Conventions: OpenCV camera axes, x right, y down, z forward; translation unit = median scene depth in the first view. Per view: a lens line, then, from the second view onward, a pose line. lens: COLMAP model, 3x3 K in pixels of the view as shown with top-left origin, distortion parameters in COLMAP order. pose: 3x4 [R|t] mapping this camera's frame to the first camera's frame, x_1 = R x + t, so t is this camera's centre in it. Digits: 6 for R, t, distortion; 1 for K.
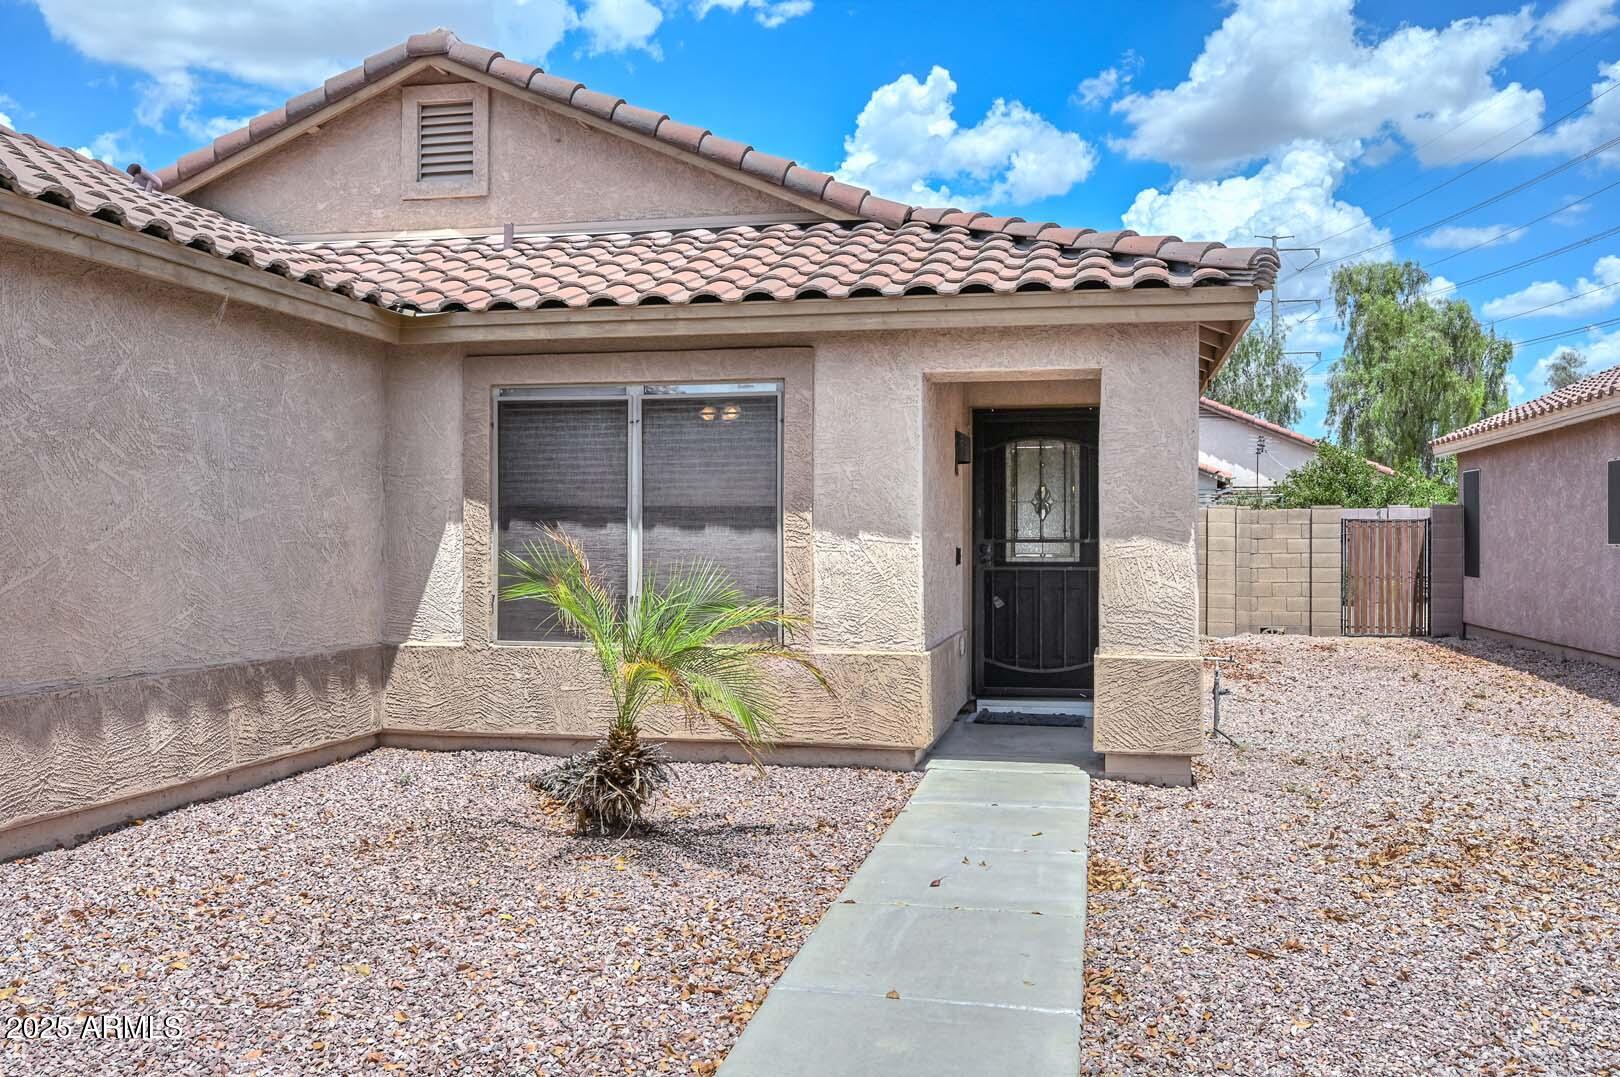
lens RADIAL K [[1400.5, 0, 813.7], [0, 1400.5, 539.7], [0, 0, 1]] dist [-0.014753, 0.021589]
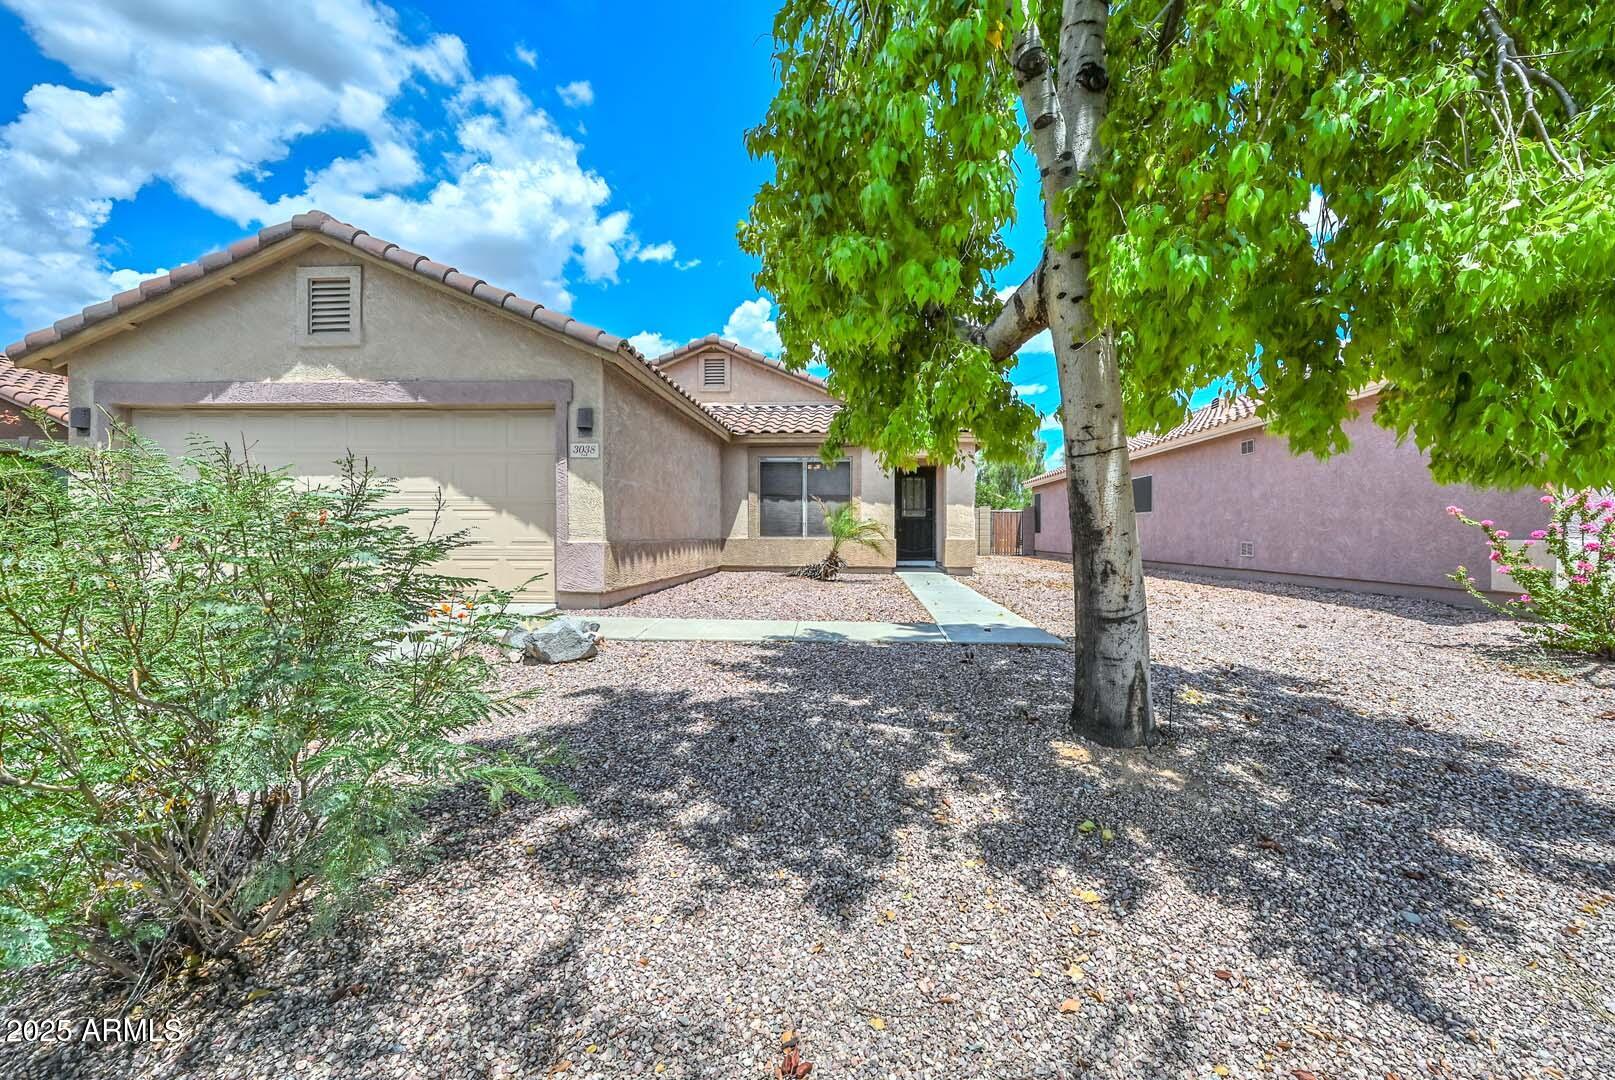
lens RADIAL K [[700.3, 0, 817.3], [0, 700.3, 532.6], [0, 0, 1]] dist [0.002502, 0.000122]
pose [[0.988430, 0.000914, 0.151677, -0.286298], [-0.000589, 0.999997, -0.002191, 0.056131], [-0.151679, 0.002077, 0.988428, -0.502789]]
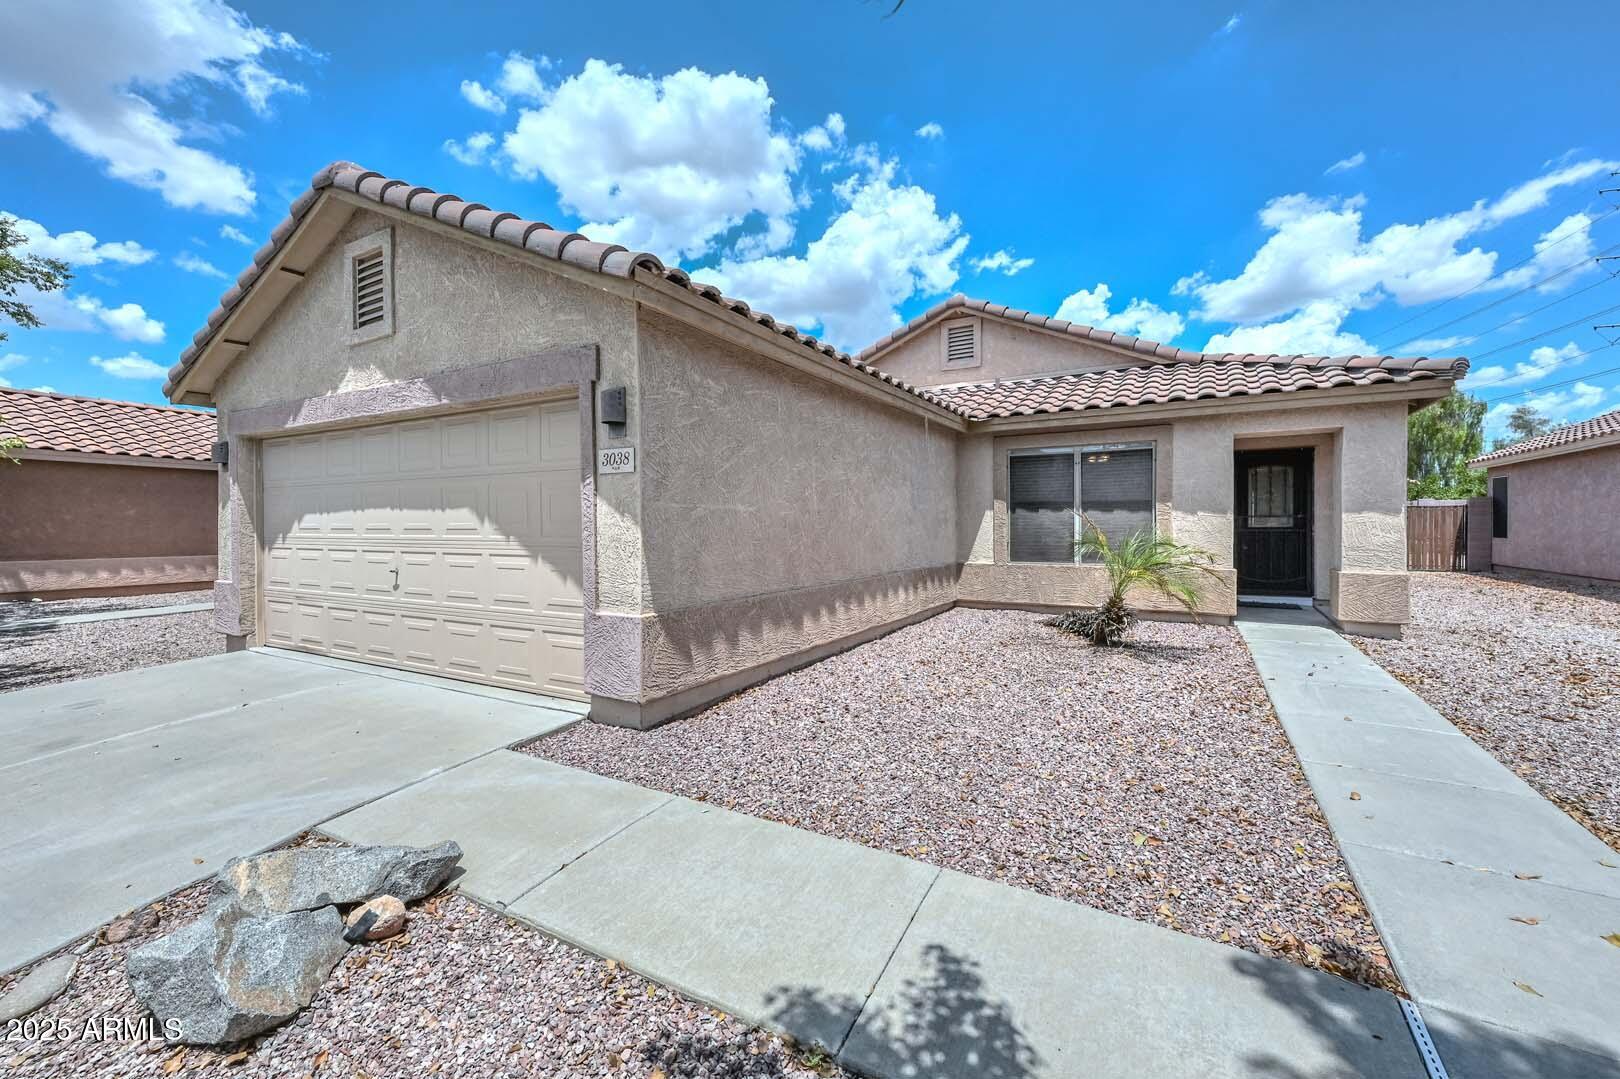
lens RADIAL K [[645.2, 0, 820.3], [0, 645.2, 535.0], [0, 0, 1]] dist [0.016593, 0.000171]
pose [[0.953175, -0.001315, -0.302415, -0.171101], [0.006453, 0.999851, 0.015992, 0.008425], [0.302349, -0.017195, 0.953042, -0.080895]]
